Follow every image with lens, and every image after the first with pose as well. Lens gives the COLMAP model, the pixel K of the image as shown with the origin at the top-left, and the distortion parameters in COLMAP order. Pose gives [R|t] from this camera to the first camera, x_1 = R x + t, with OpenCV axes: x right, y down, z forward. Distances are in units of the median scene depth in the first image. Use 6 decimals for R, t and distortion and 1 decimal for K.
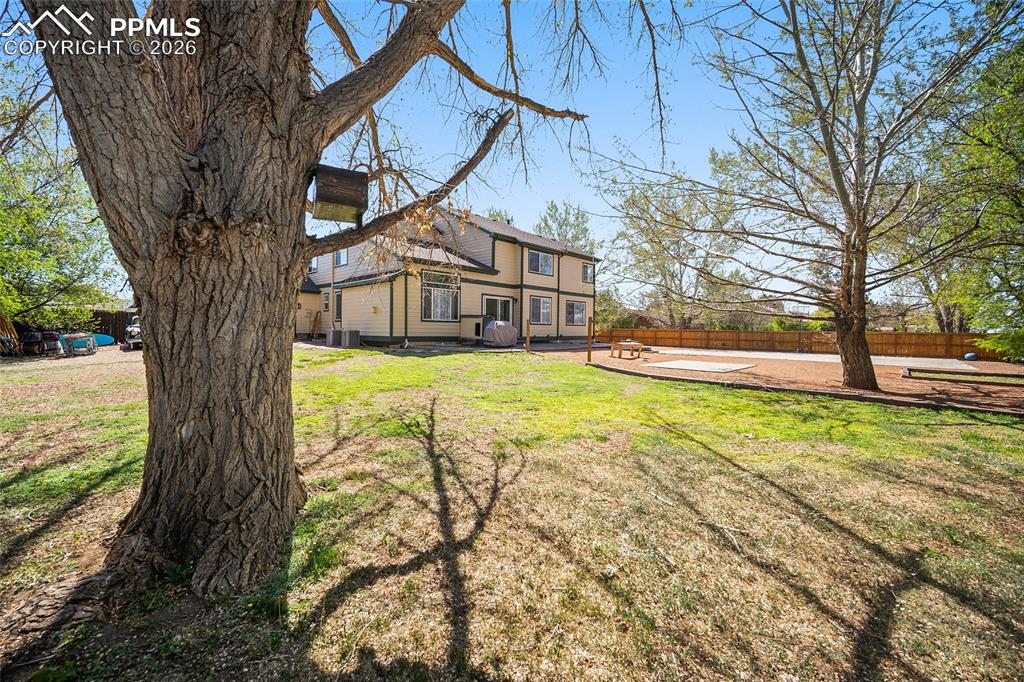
lens RADIAL K [[406.8, 0, 516.0], [0, 406.8, 339.1], [0, 0, 1]] dist [0.001865, 0.000521]
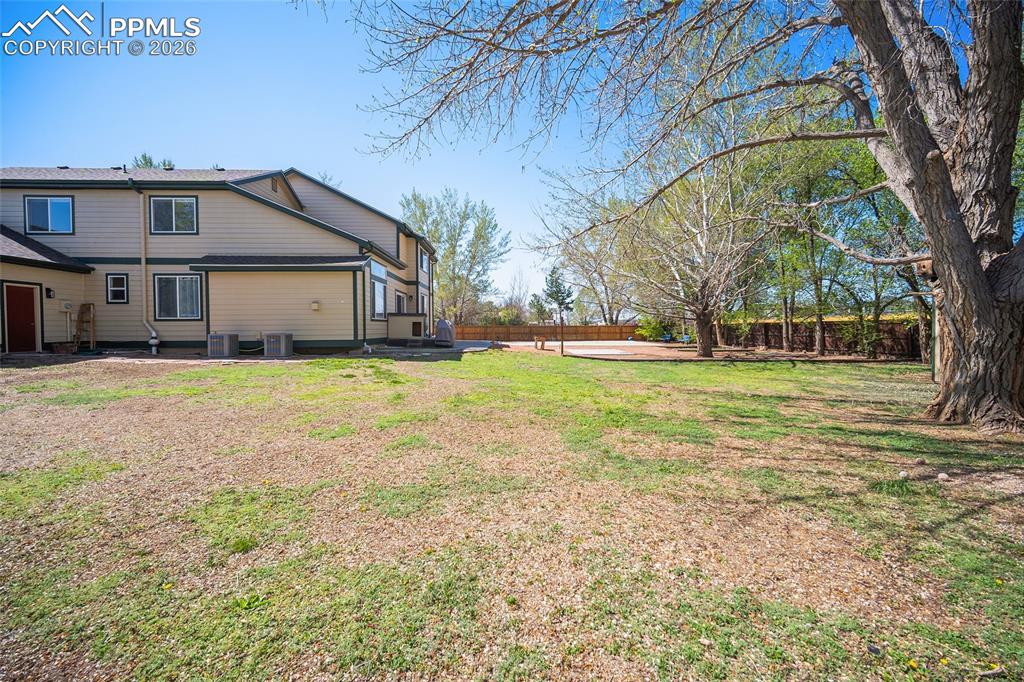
lens RADIAL K [[406.8, 0, 516.0], [0, 406.8, 339.1], [0, 0, 1]] dist [0.001865, 0.000521]
pose [[0.704128, -0.037783, 0.709068, -0.552135], [0.028642, 0.999282, 0.024805, -0.015885], [-0.709496, 0.002843, 0.704704, 0.172920]]
